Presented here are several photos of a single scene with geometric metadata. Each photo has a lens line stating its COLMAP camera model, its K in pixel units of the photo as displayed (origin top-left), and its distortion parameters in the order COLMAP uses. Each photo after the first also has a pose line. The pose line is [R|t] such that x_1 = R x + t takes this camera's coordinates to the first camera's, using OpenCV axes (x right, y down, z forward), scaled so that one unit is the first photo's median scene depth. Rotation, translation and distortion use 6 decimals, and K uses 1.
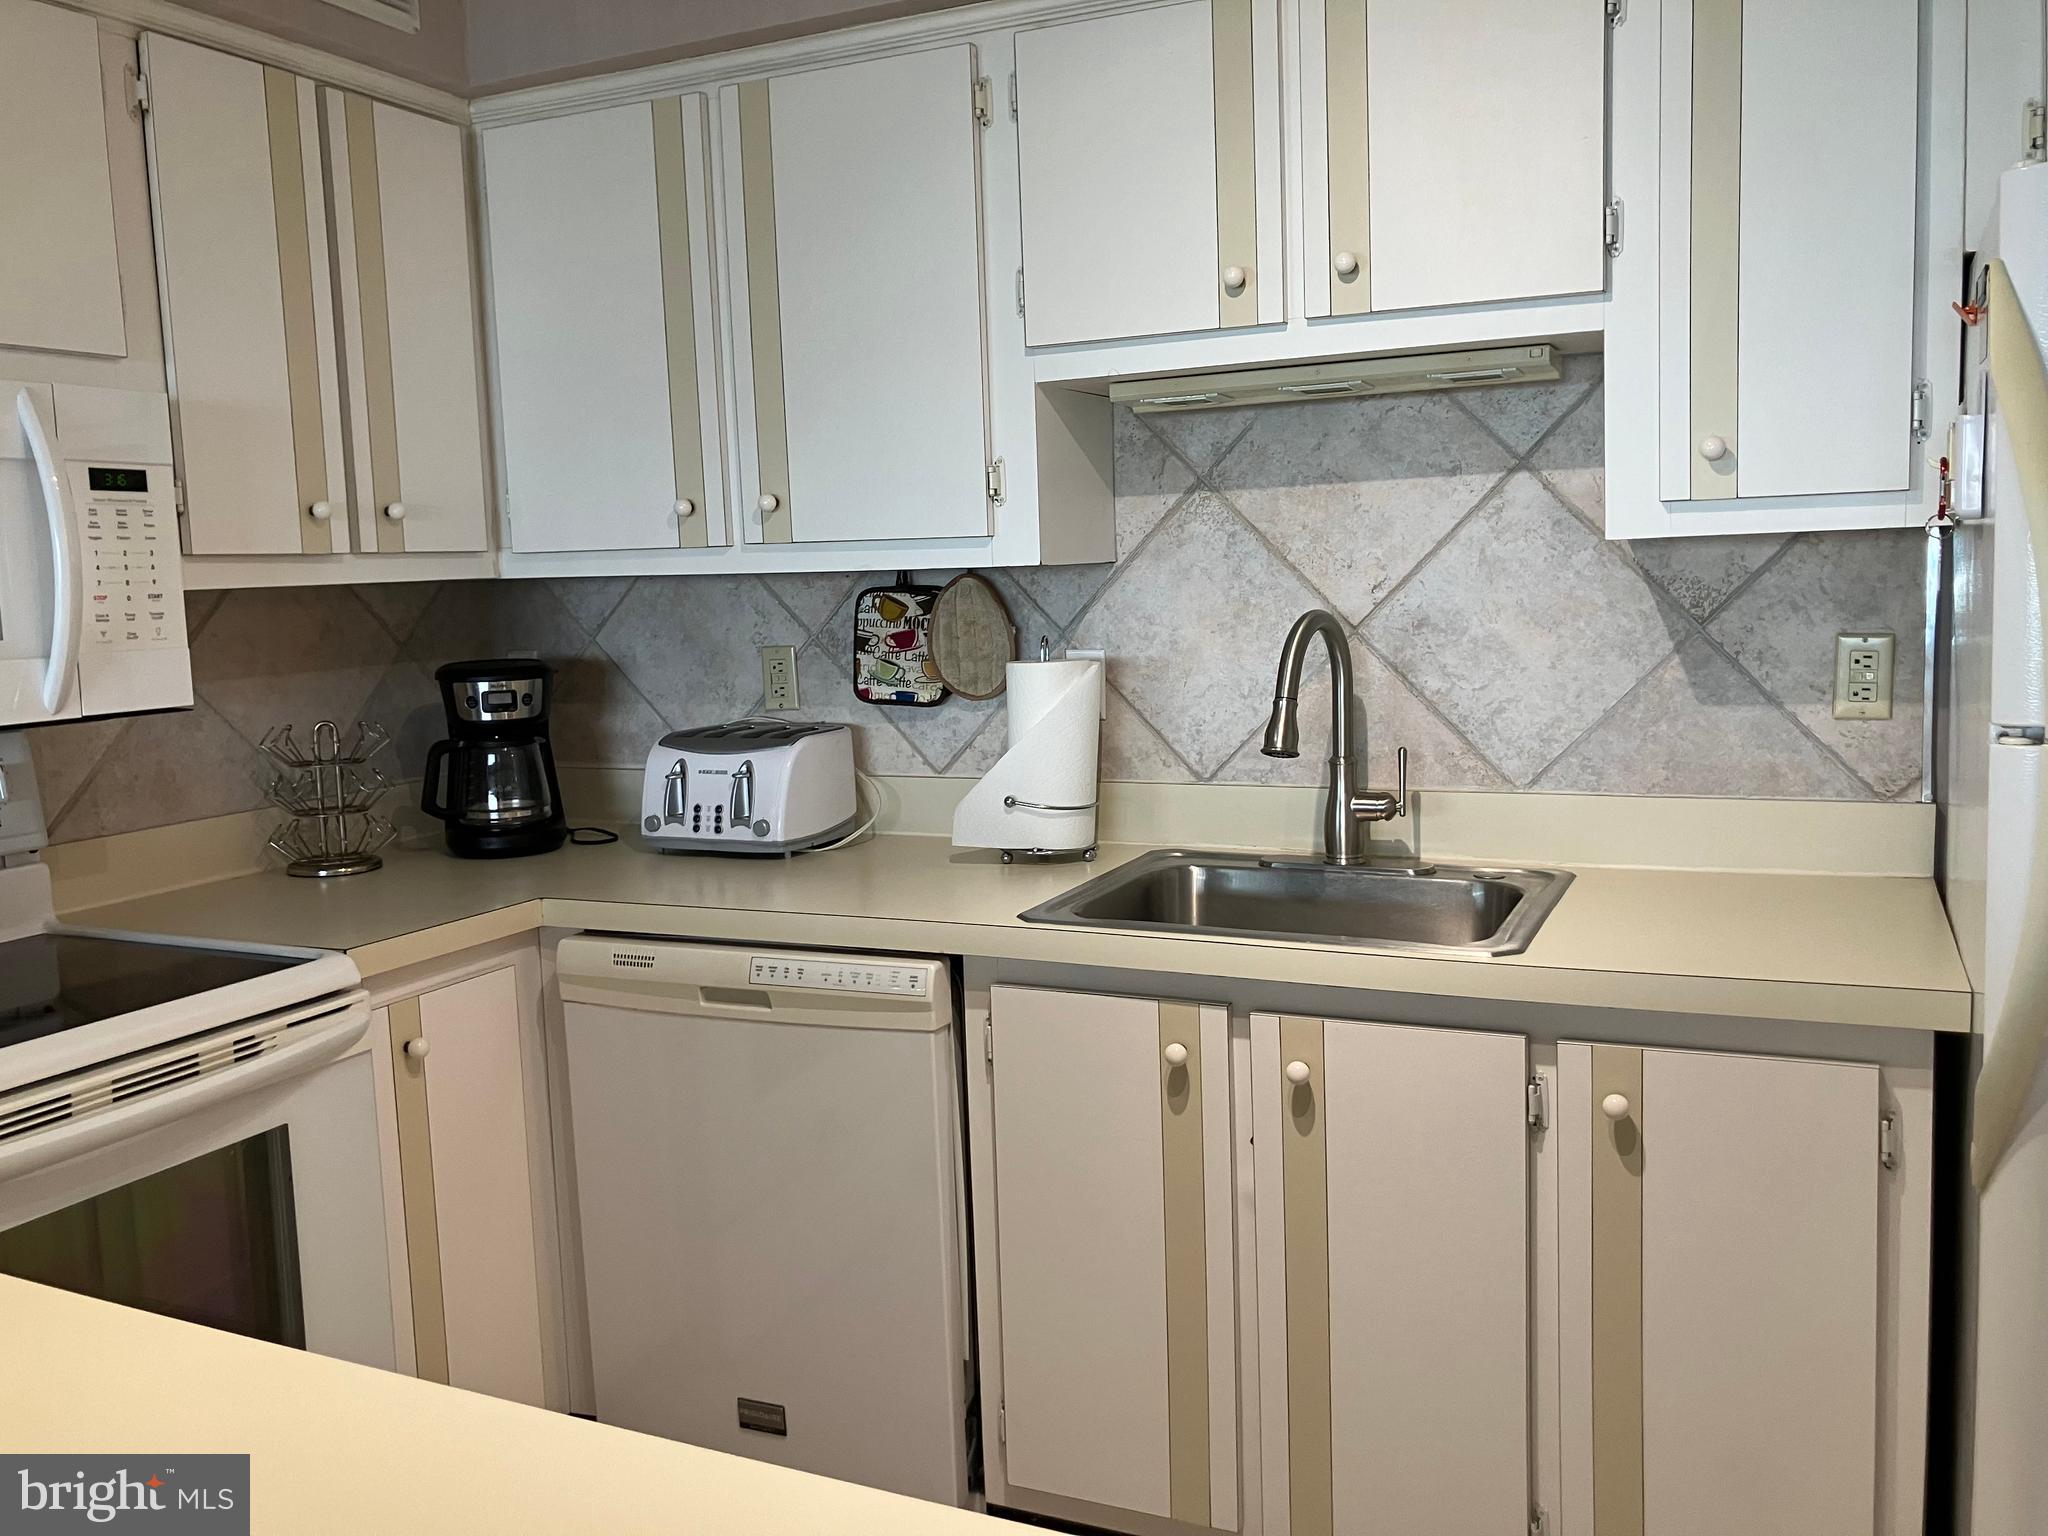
lens RADIAL K [[1678.9, 0, 1006.0], [0, 1678.9, 766.8], [0, 0, 1]] dist [0.017192, -0.018845]
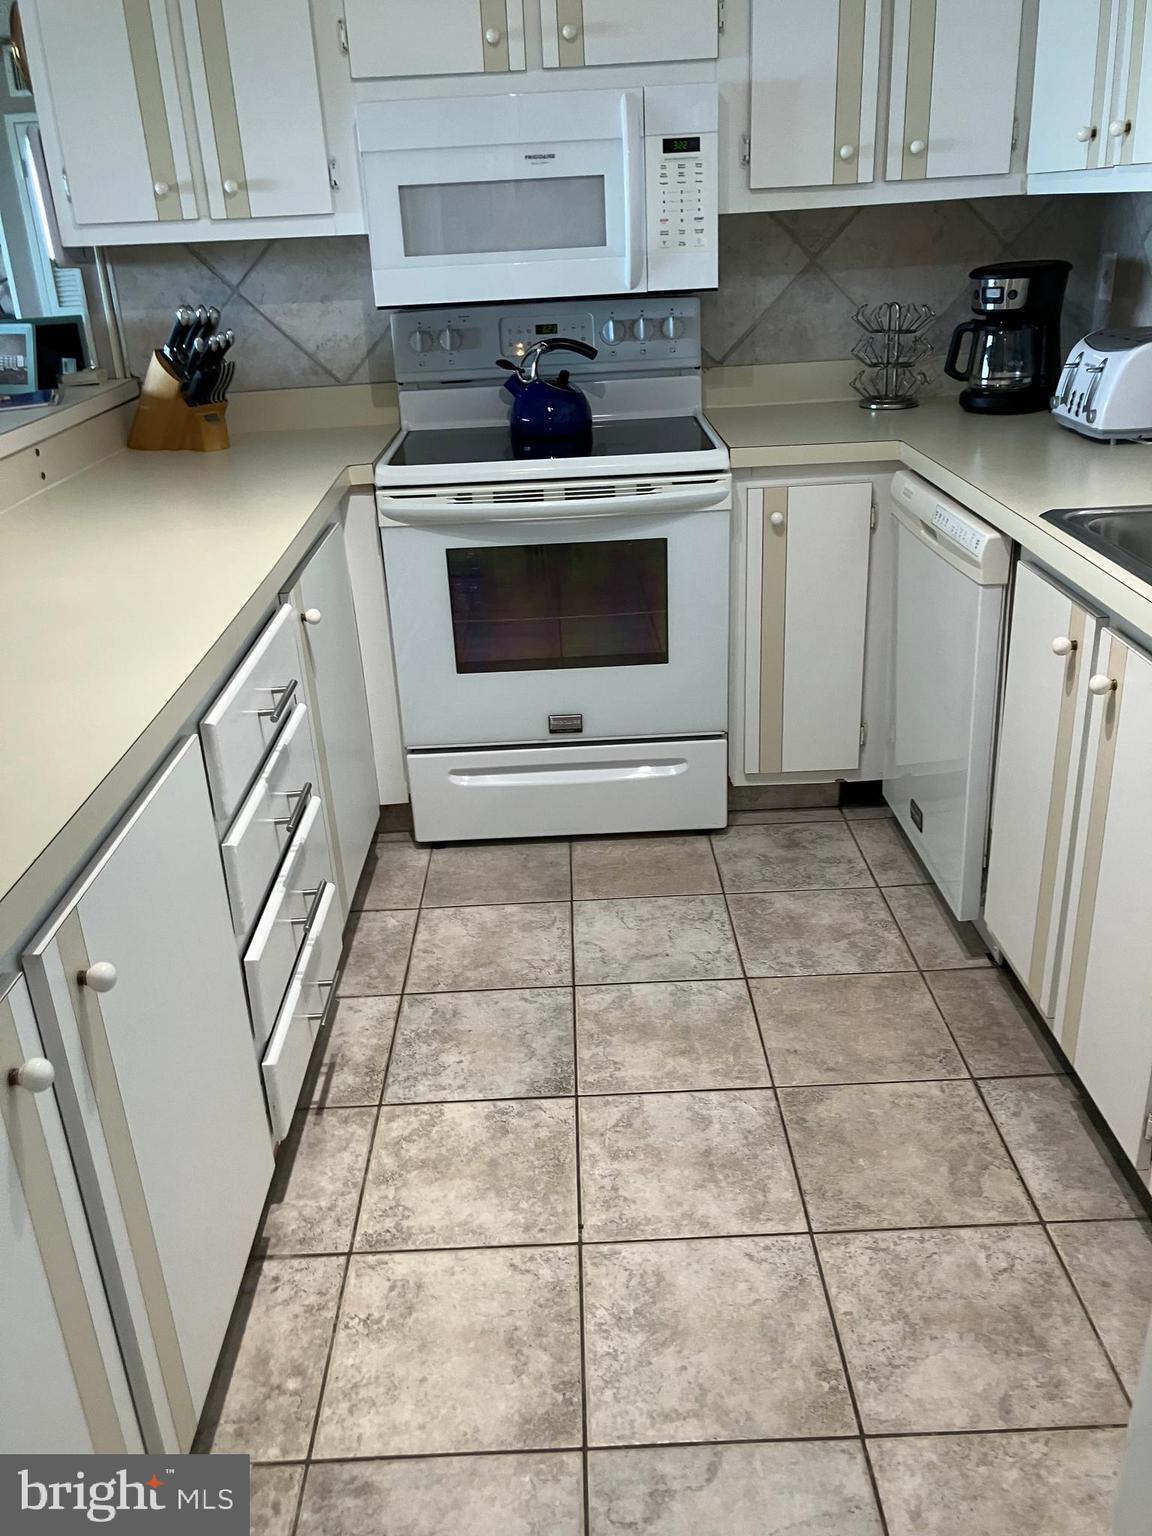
lens RADIAL K [[1259.1, 0, 565.9], [0, 1259.1, 774.4], [0, 0, 1]] dist [0.017192, -0.018845]
pose [[0.433159, 0.373720, -0.820187, 0.583869], [-0.070109, 0.921200, 0.382721, -0.052621], [0.898587, -0.108277, 0.425227, 0.228742]]
